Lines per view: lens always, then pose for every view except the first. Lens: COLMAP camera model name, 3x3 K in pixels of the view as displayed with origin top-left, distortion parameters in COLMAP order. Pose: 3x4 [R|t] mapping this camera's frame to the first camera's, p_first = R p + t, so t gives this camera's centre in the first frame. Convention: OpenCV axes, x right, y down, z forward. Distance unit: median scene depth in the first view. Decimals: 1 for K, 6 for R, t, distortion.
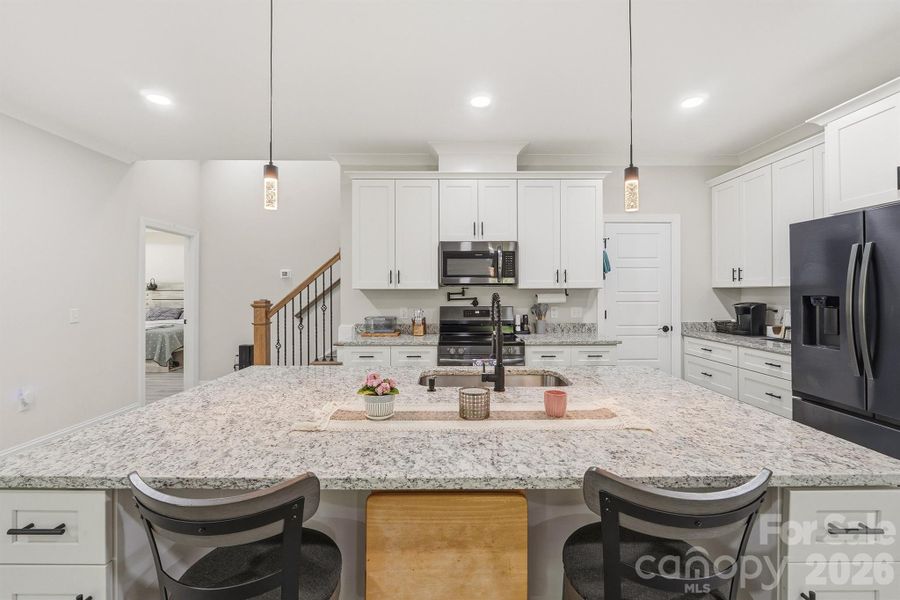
lens RADIAL K [[391.8, 0, 452.2], [0, 391.8, 295.9], [0, 0, 1]] dist [-0.004455, -0.000255]
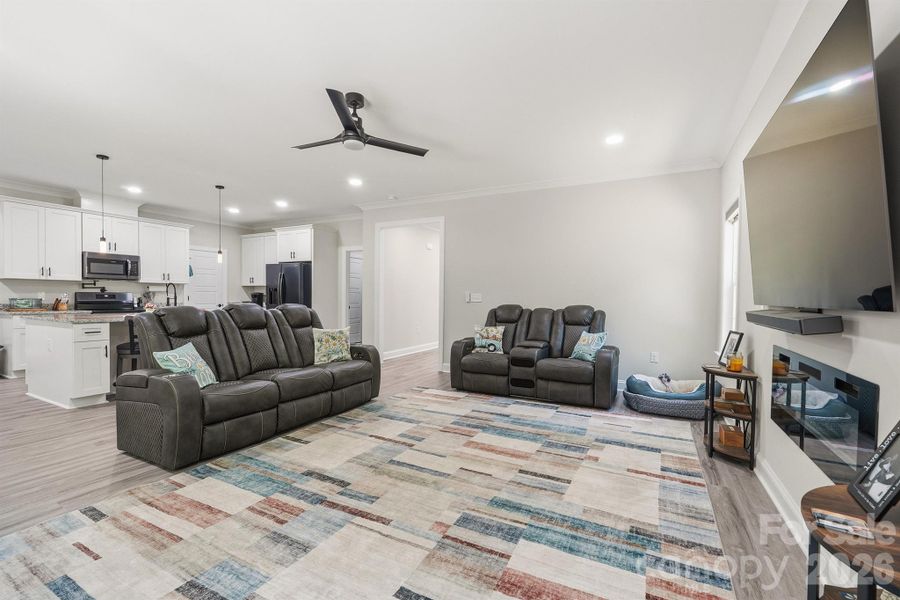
lens RADIAL K [[391.8, 0, 452.2], [0, 391.8, 295.9], [0, 0, 1]] dist [-0.004455, -0.000255]
pose [[0.478153, 0.010631, 0.878212, -0.698489], [-0.007196, 0.999941, -0.008187, 0.046079], [-0.878247, -0.002405, 0.478201, -1.087785]]
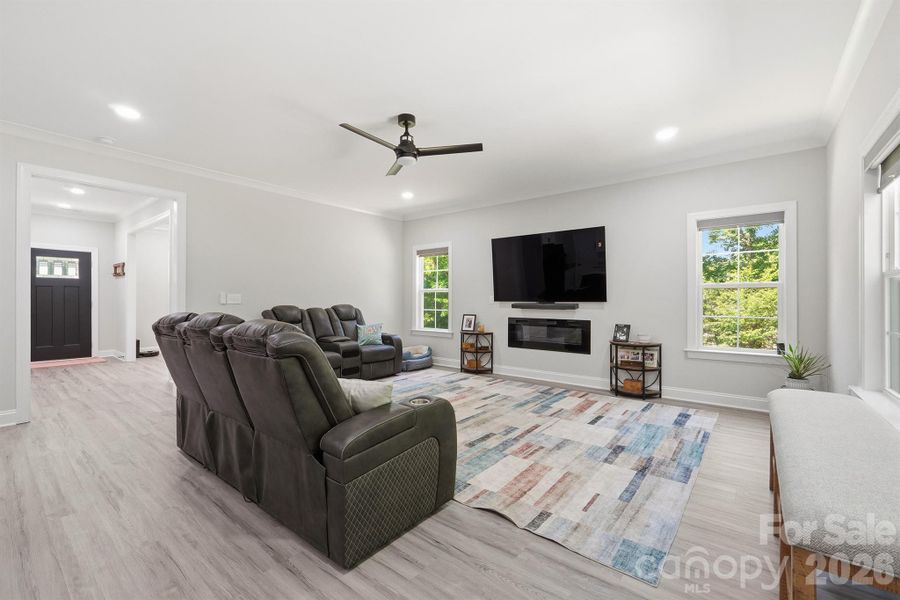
lens RADIAL K [[381.0, 0, 449.6], [0, 381.0, 295.3], [0, 0, 1]] dist [-0.007768, -0.000370]
pose [[-0.763595, 0.009413, 0.645627, -0.705828], [0.004790, 0.999949, -0.008914, 0.040989], [-0.645677, -0.003714, -0.763601, 0.049105]]
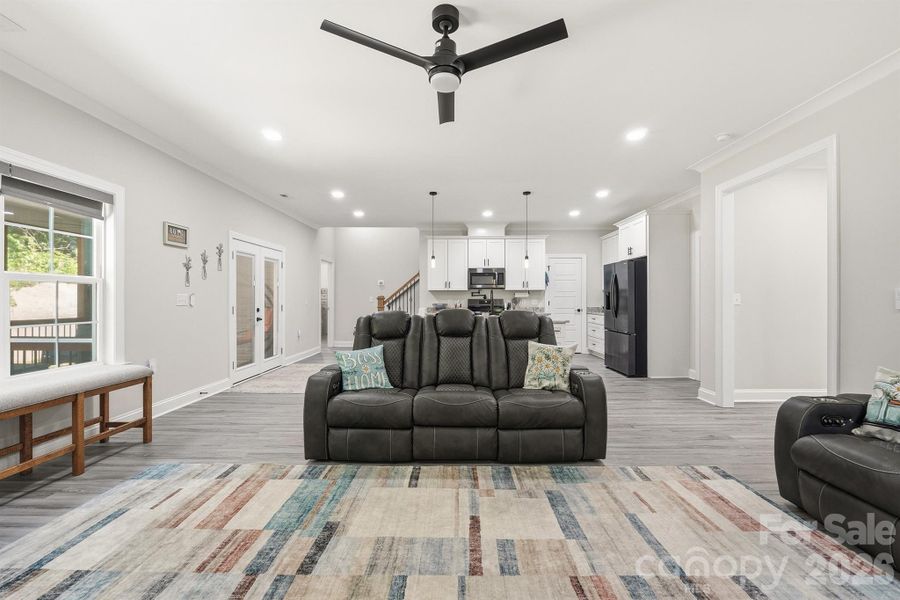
lens RADIAL K [[381.0, 0, 449.6], [0, 381.0, 295.3], [0, 0, 1]] dist [-0.007768, -0.000370]
pose [[0.999504, 0.001536, -0.031442, -0.067481], [-0.002064, 0.999857, -0.016781, 0.043778], [0.031412, 0.016837, 0.999365, -1.063016]]
